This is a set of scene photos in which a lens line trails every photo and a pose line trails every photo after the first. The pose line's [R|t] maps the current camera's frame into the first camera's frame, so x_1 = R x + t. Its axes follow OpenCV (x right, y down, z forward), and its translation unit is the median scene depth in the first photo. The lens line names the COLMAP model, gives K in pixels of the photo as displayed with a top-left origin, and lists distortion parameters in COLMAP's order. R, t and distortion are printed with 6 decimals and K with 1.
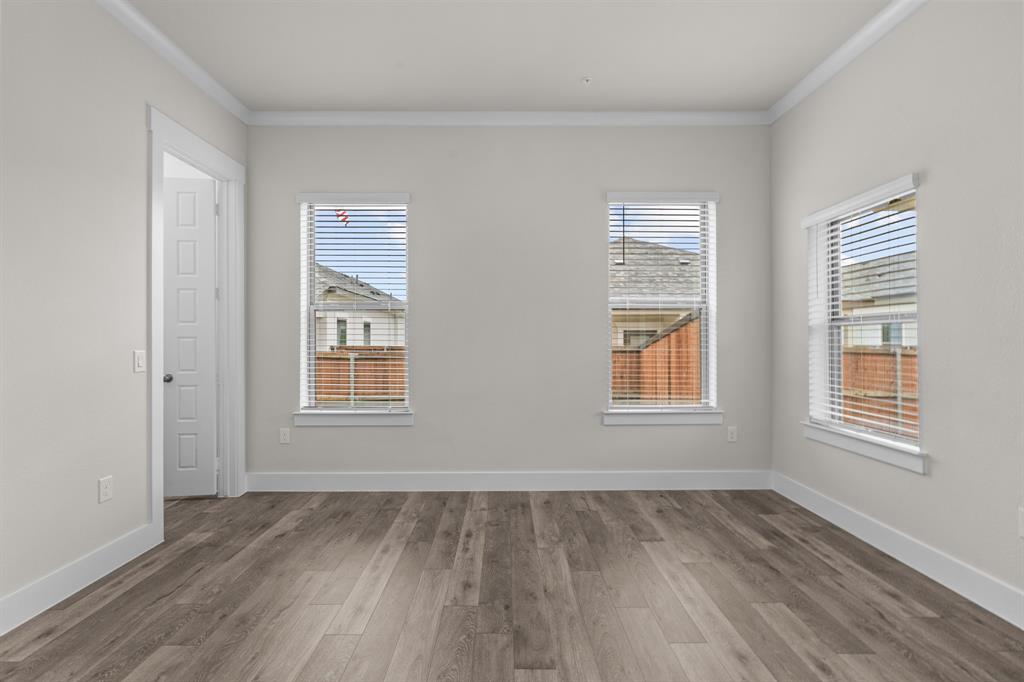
lens RADIAL K [[472.3, 0, 500.4], [0, 472.3, 336.5], [0, 0, 1]] dist [-0.007222, 0.003142]
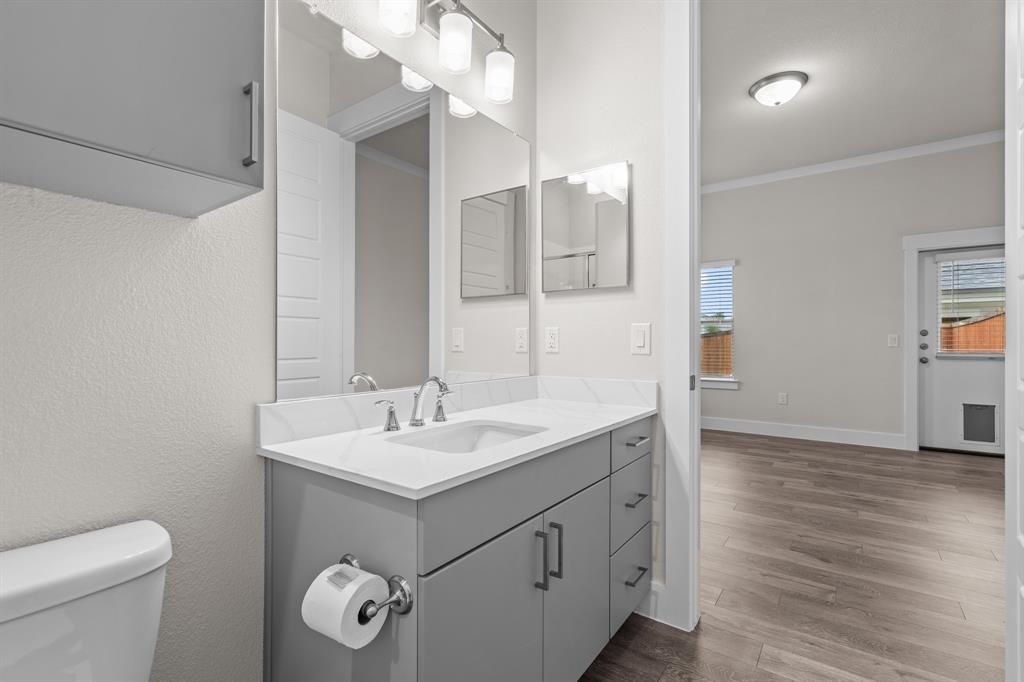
lens RADIAL K [[472.3, 0, 502.1], [0, 472.3, 344.2], [0, 0, 1]] dist [-0.007222, 0.003142]
pose [[0.591055, -0.000369, 0.806631, -1.244262], [-0.006776, 0.999962, 0.005423, 0.045046], [-0.806603, -0.008671, 0.591030, 0.414084]]
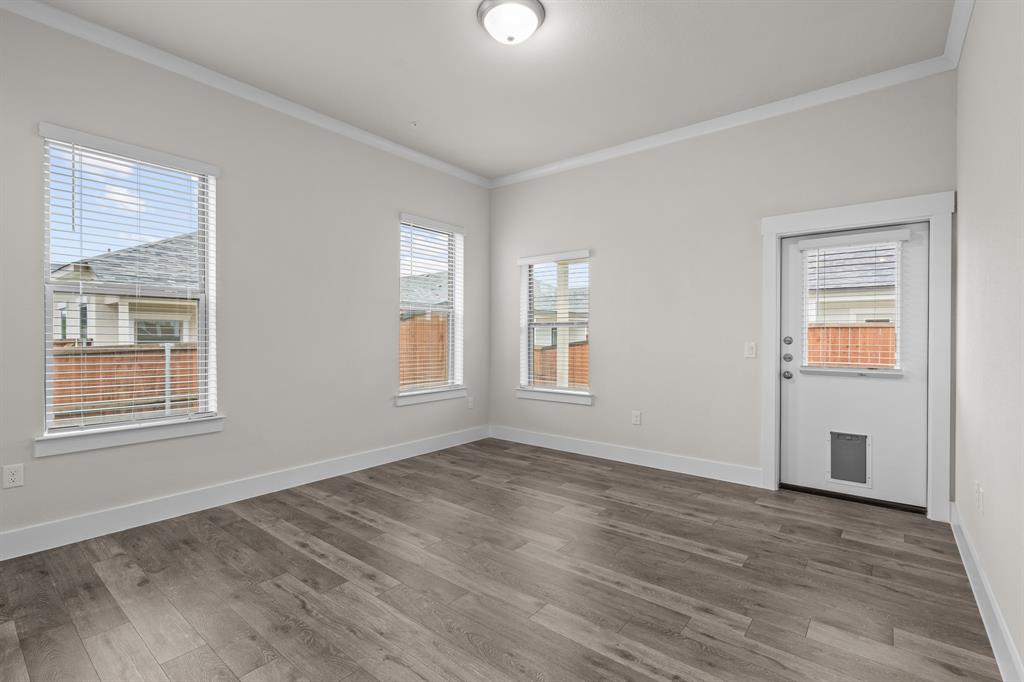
lens RADIAL K [[472.3, 0, 508.1], [0, 472.3, 338.5], [0, 0, 1]] dist [-0.007222, 0.003142]
pose [[0.626676, -0.000094, 0.779280, -0.625365], [-0.010048, 0.999916, 0.008201, 0.001757], [-0.779215, -0.012969, 0.626623, 0.032737]]
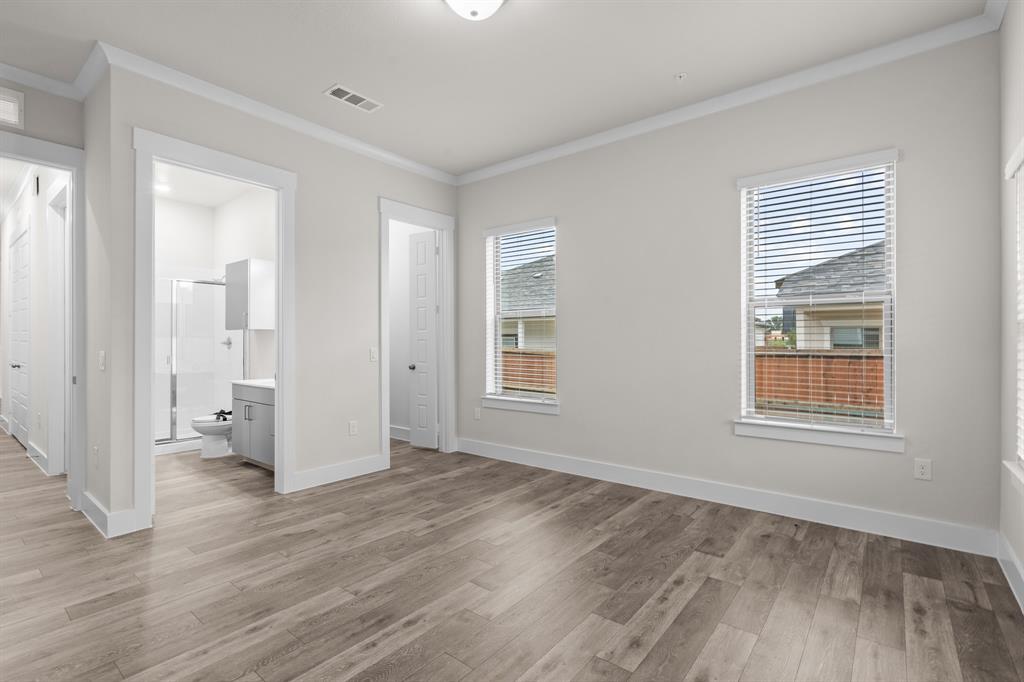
lens RADIAL K [[472.3, 0, 497.4], [0, 472.3, 348.6], [0, 0, 1]] dist [-0.007222, 0.003142]
pose [[0.771404, 0.009139, -0.636280, 0.514170], [0.004230, 0.999801, 0.019489, -0.001626], [0.636331, -0.017725, 0.771212, 0.000310]]
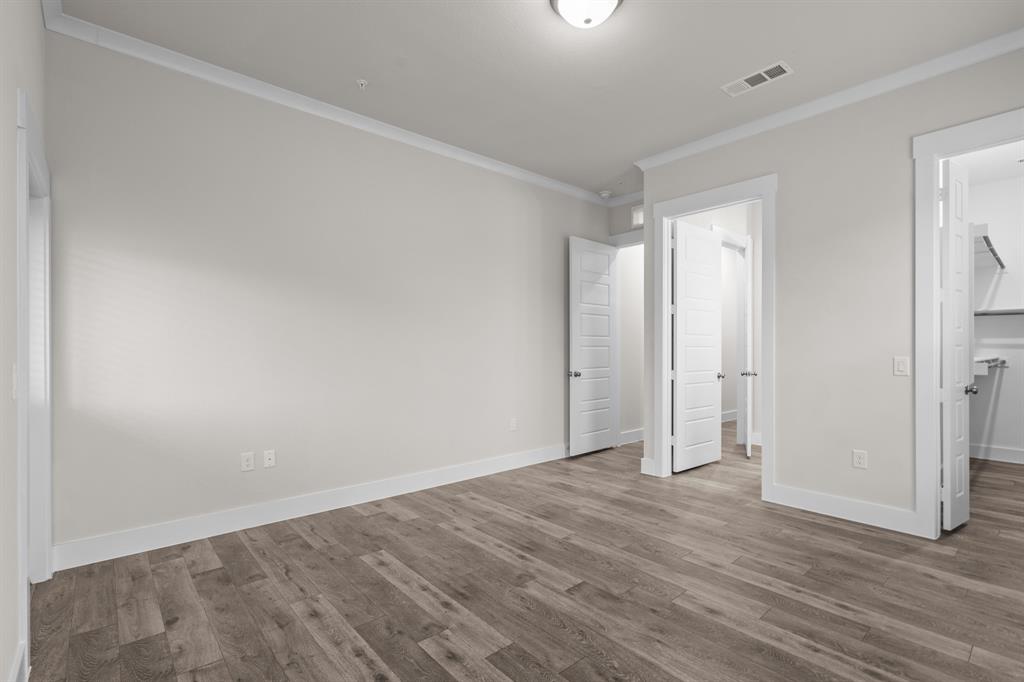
lens RADIAL K [[472.3, 0, 511.1], [0, 472.3, 345.3], [0, 0, 1]] dist [-0.007222, 0.003142]
pose [[-0.749312, -0.003306, -0.662209, 0.603286], [0.007230, 0.999887, -0.013173, 0.007520], [0.662178, -0.014659, -0.749203, 1.024950]]
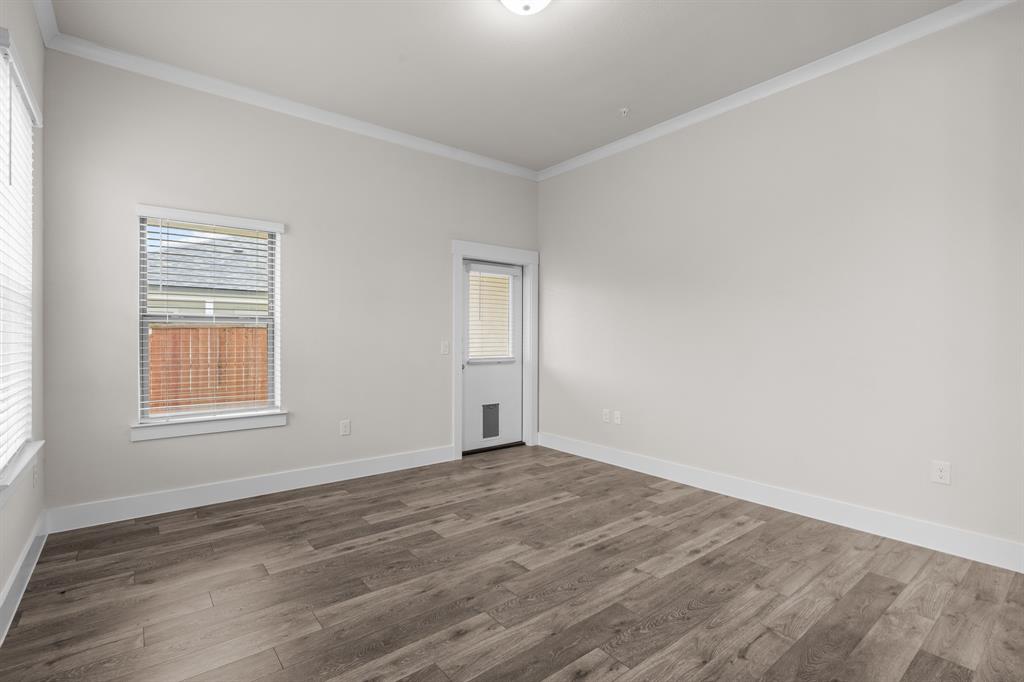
lens RADIAL K [[472.3, 0, 506.4], [0, 472.3, 342.6], [0, 0, 1]] dist [-0.007222, 0.003142]
pose [[-0.625255, -0.009126, 0.780367, -0.542875], [-0.007224, 0.999956, 0.005906, 0.007739], [-0.780387, -0.001945, -0.625294, 1.033130]]
